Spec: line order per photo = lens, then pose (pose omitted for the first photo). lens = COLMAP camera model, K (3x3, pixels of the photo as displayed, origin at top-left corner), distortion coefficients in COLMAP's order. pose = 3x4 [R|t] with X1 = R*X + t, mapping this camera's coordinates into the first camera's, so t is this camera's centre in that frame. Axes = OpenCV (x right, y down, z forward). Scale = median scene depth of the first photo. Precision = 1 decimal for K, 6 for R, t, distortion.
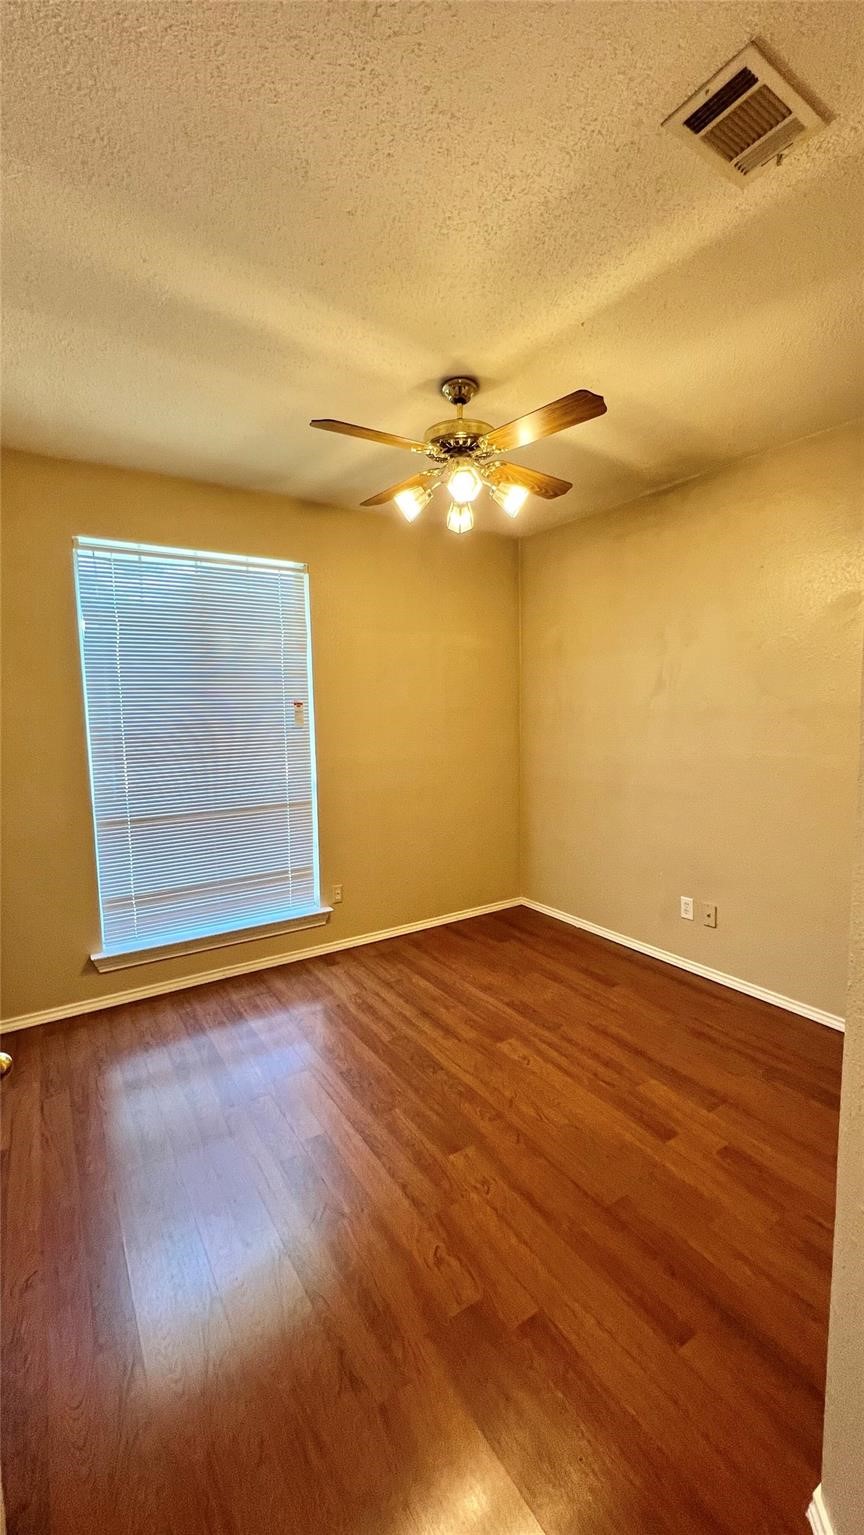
lens RADIAL K [[614.9, 0, 428.4], [0, 614.9, 770.6], [0, 0, 1]] dist [0.000908, 0.000216]
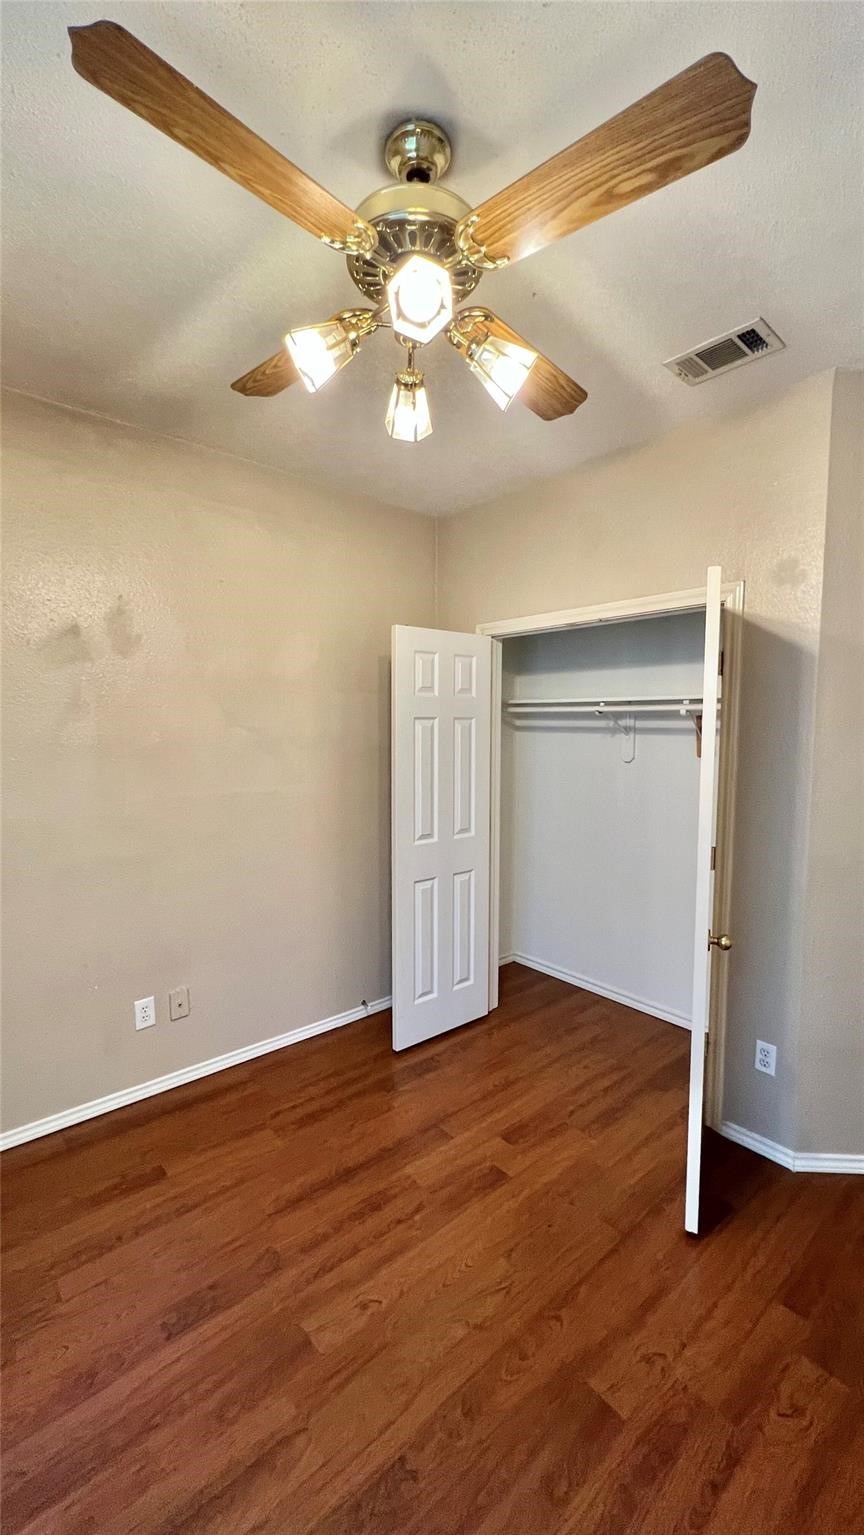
lens RADIAL K [[614.9, 0, 428.4], [0, 614.9, 770.6], [0, 0, 1]] dist [0.000908, 0.000216]
pose [[-0.144445, -0.057889, 0.987818, -0.457003], [0.096653, 0.992688, 0.072307, -0.114144], [-0.984781, 0.105920, -0.137793, 1.009049]]
